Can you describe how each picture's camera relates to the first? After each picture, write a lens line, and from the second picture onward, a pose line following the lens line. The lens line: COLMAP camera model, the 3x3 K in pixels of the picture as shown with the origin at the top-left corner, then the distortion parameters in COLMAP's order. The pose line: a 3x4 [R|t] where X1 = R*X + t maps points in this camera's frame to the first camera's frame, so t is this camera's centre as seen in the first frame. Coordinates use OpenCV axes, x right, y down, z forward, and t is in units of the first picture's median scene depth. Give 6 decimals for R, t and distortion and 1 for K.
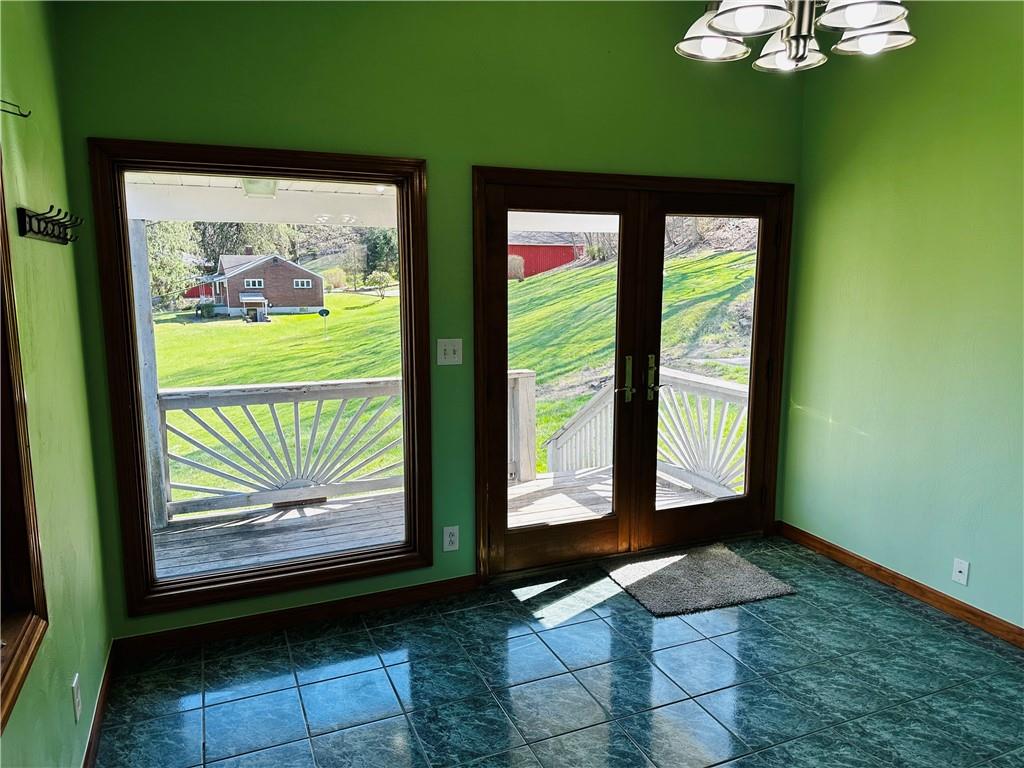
lens RADIAL K [[715.9, 0, 493.1], [0, 715.9, 360.0], [0, 0, 1]] dist [0.069202, -0.081258]
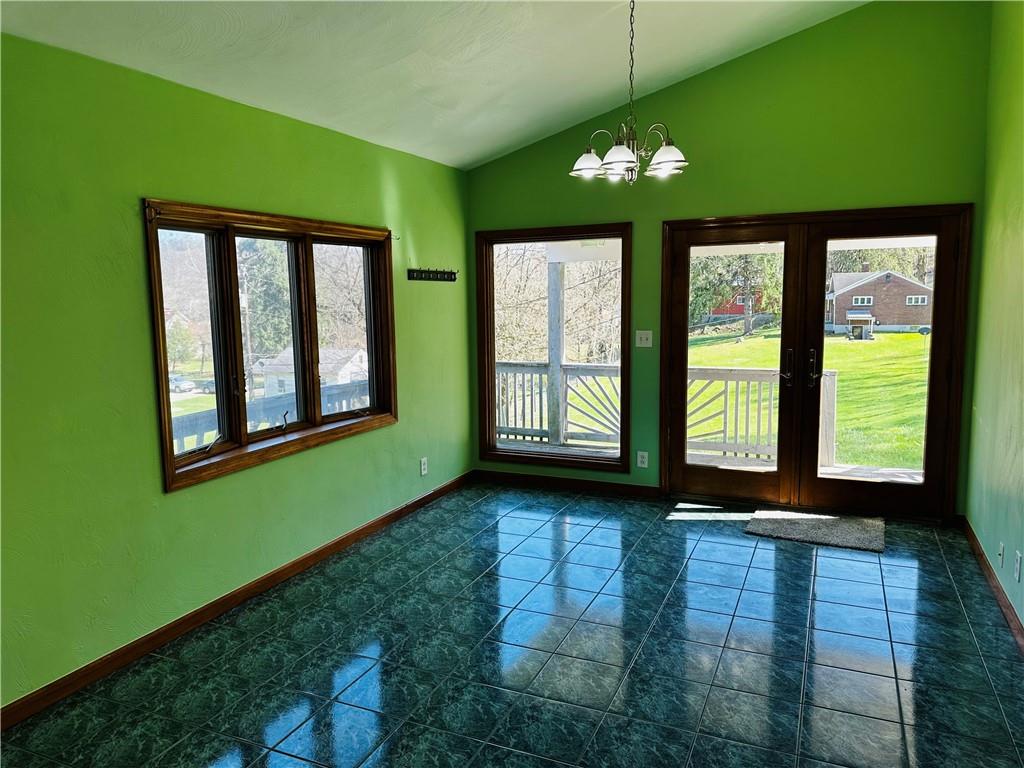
lens RADIAL K [[715.9, 0, 511.5], [0, 715.9, 378.1], [0, 0, 1]] dist [0.069202, -0.081258]
pose [[0.674992, 0.073565, -0.734148, 0.766167], [-0.074297, 0.996736, 0.031567, 0.036780], [0.734074, 0.033237, 0.678255, -0.241298]]
